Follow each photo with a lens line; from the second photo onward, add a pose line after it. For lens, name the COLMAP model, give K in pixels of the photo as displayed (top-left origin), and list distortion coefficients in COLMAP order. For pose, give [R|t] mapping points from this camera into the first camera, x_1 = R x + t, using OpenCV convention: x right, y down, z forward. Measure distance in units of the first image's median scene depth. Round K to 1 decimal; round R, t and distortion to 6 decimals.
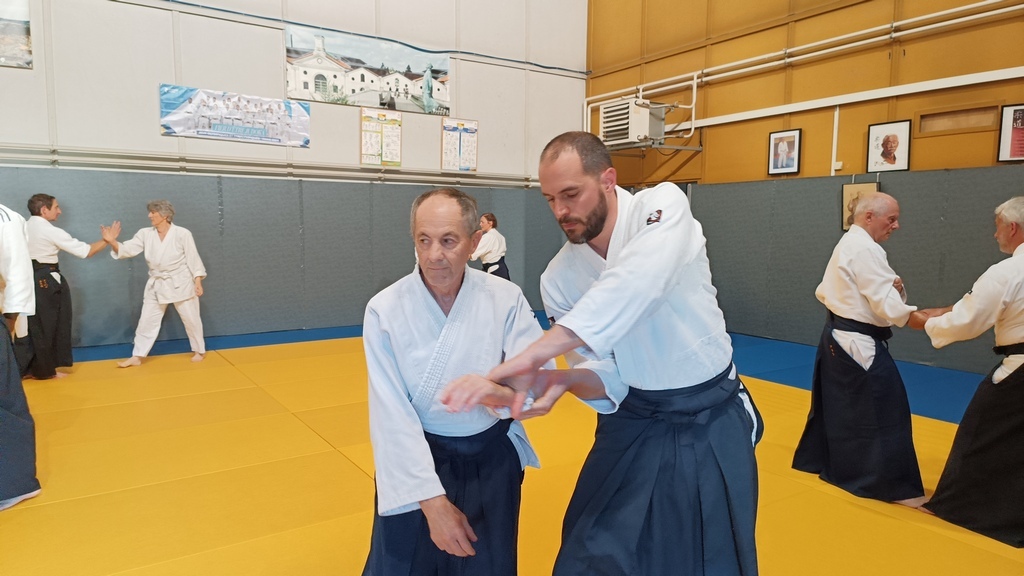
lens RADIAL K [[680.1, 0, 509.4], [0, 680.1, 286.2], [0, 0, 1]] dist [0.057144, -0.044019]
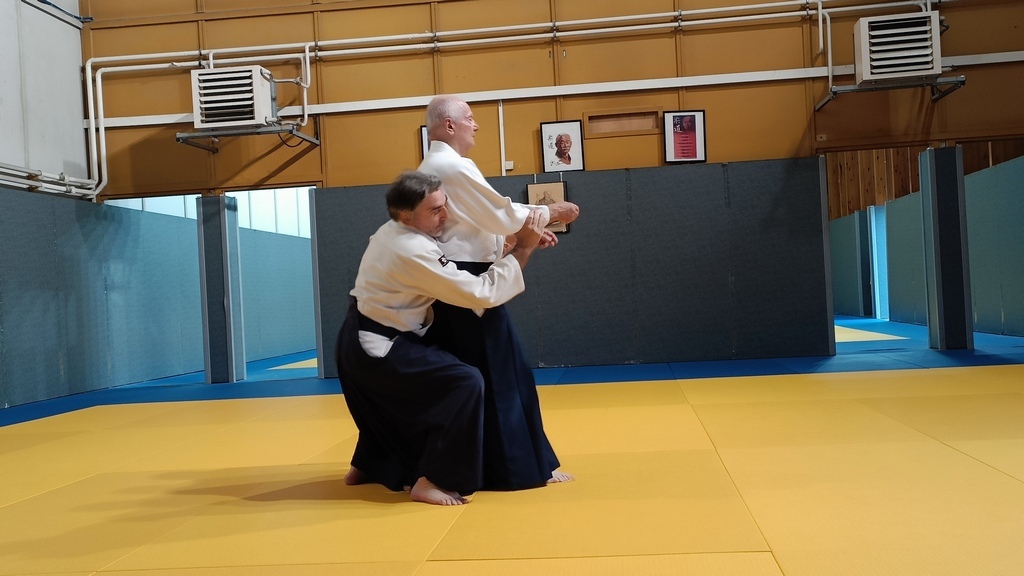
lens RADIAL K [[1077.0, 0, 496.2], [0, 1077.0, 267.9], [0, 0, 1]] dist [0.081455, 0.000000]
pose [[0.627738, -0.024678, 0.778033, -0.562306], [0.128718, 0.989029, -0.072483, 0.051831], [-0.767708, 0.145647, 0.624028, 0.128682]]
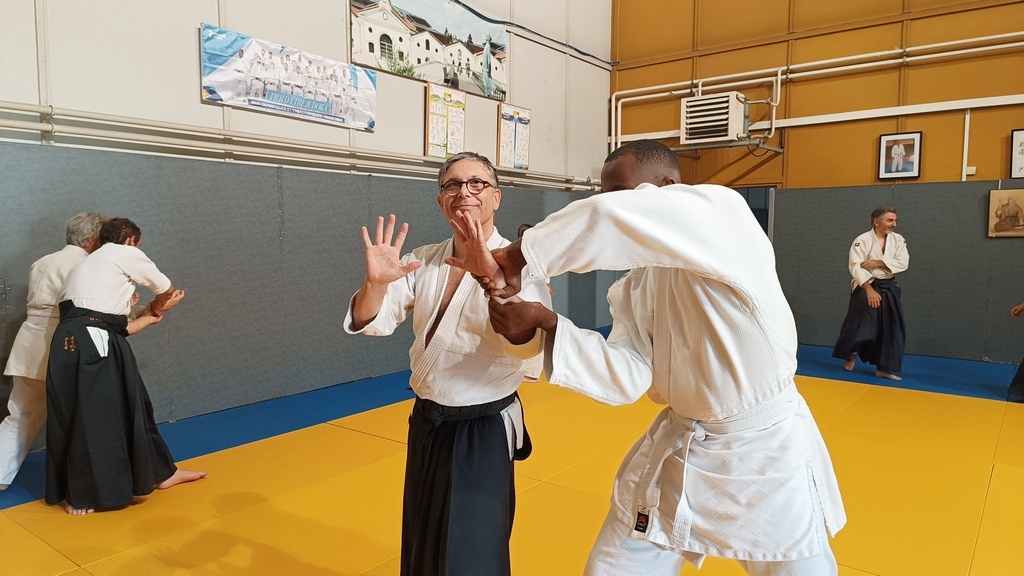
lens RADIAL K [[680.1, 0, 499.6], [0, 680.1, 288.2], [0, 0, 1]] dist [0.057144, -0.044019]
pose [[0.945032, -0.032105, 0.325398, -0.414427], [0.035048, 0.999381, -0.003185, -0.026205], [-0.325094, 0.014415, 0.945572, 0.259906]]
